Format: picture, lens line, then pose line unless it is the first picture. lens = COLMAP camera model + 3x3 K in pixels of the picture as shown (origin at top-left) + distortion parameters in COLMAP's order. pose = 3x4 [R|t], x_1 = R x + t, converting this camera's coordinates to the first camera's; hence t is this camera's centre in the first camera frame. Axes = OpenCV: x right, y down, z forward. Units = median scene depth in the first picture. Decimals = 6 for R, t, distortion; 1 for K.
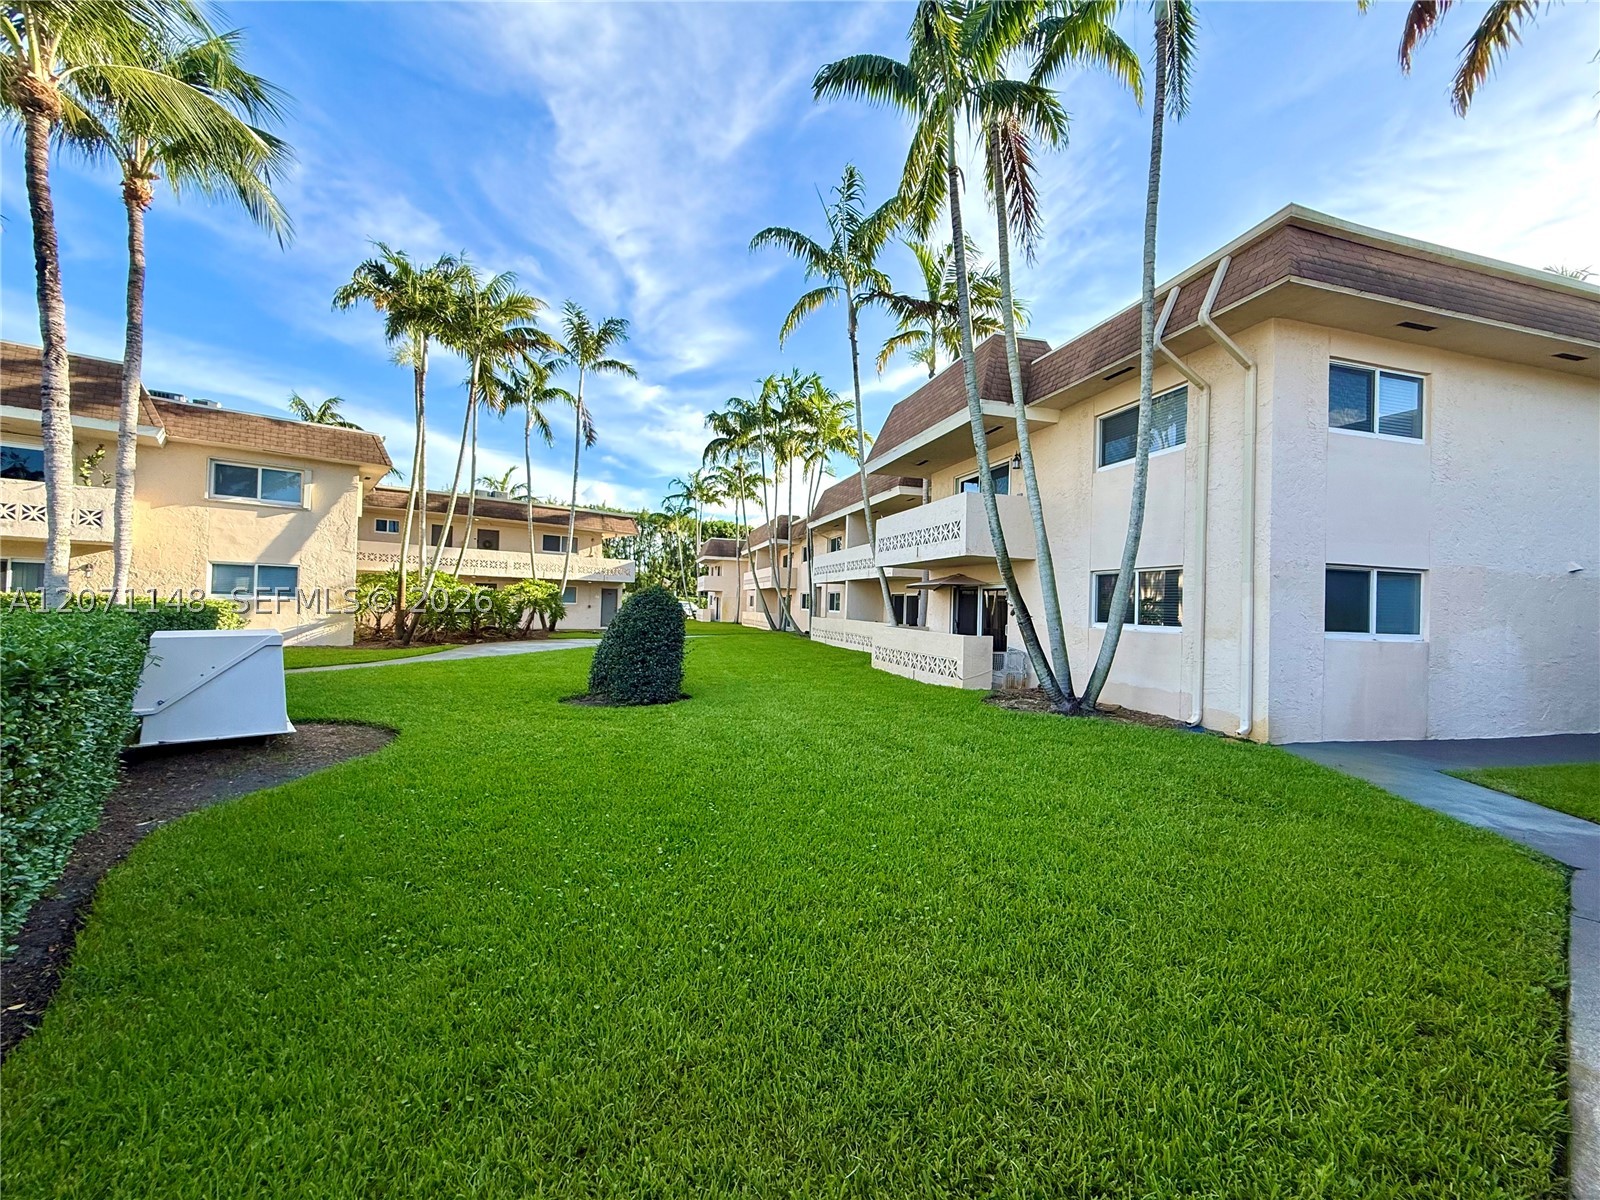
lens RADIAL K [[637.3, 0, 800.5], [0, 637.3, 594.0], [0, 0, 1]] dist [-0.000722, 0.000080]
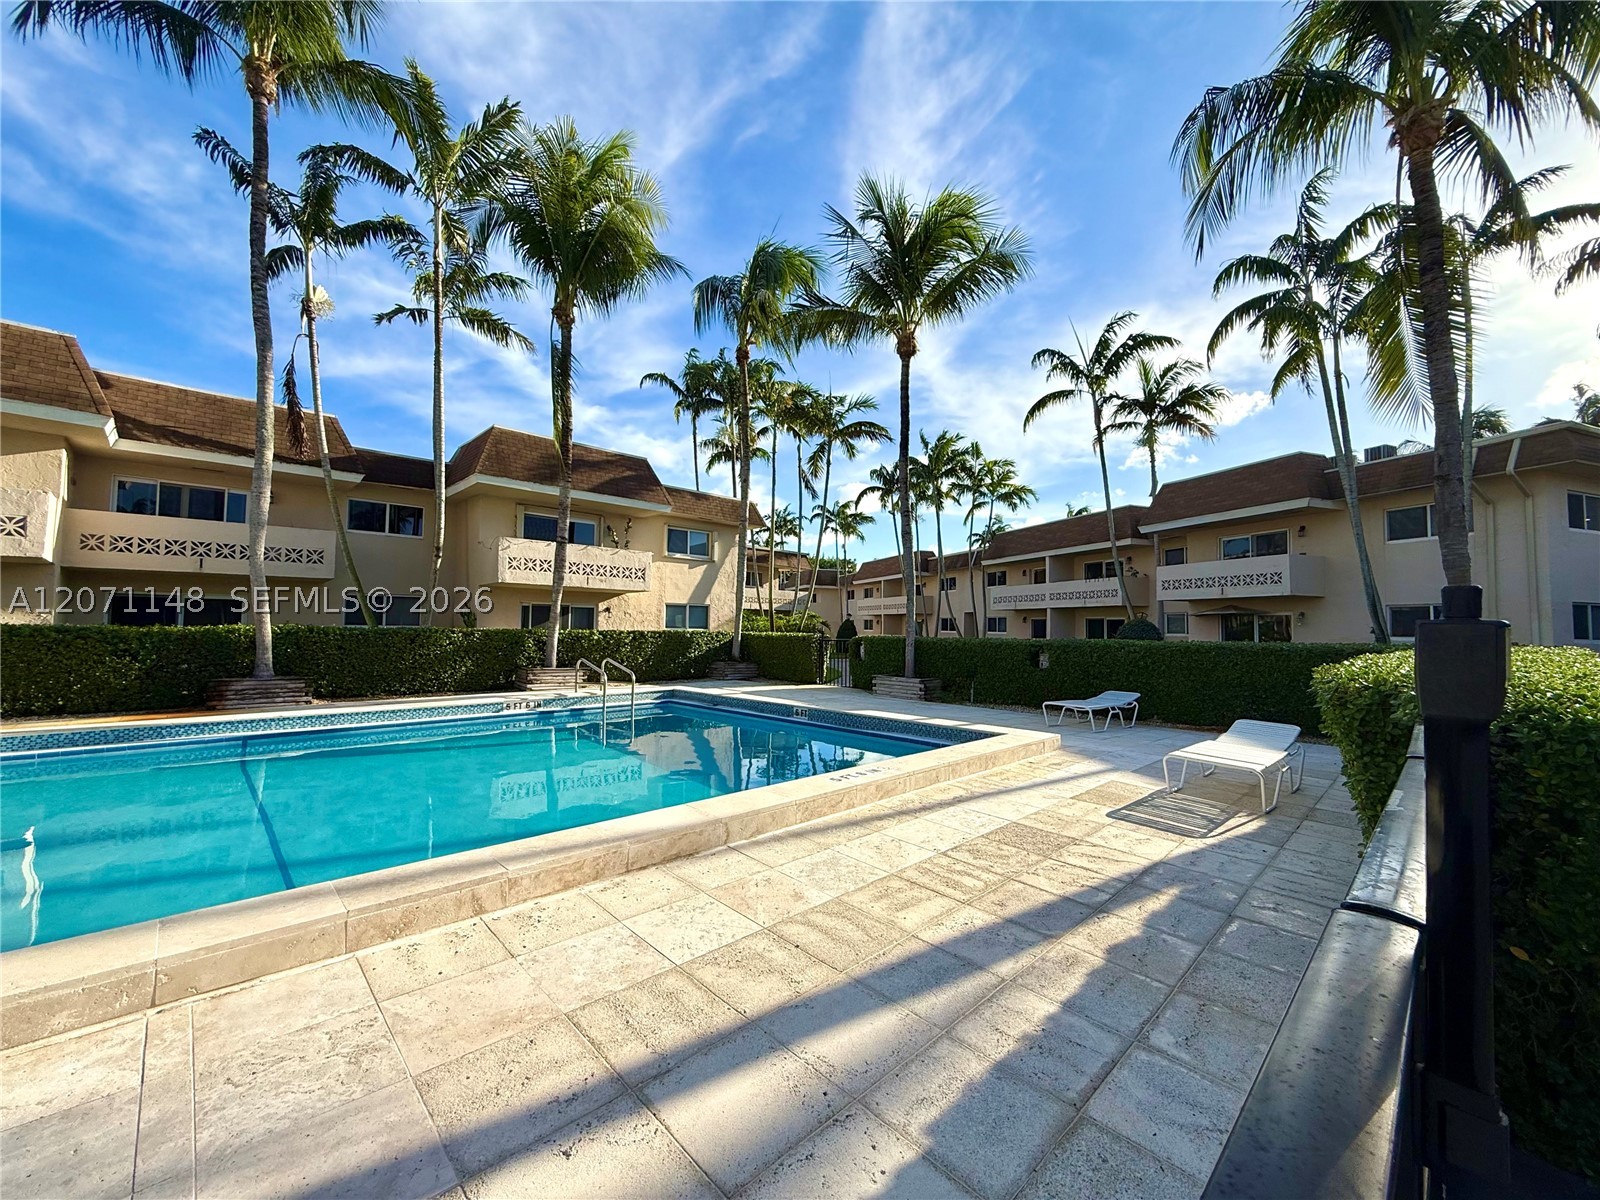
lens RADIAL K [[637.3, 0, 794.6], [0, 637.3, 610.5], [0, 0, 1]] dist [-0.000722, 0.000080]
pose [[0.996391, -0.017703, 0.083018, -0.700257], [0.018155, 0.999824, -0.004691, -0.022853], [-0.082921, 0.006181, 0.996537, -0.302783]]
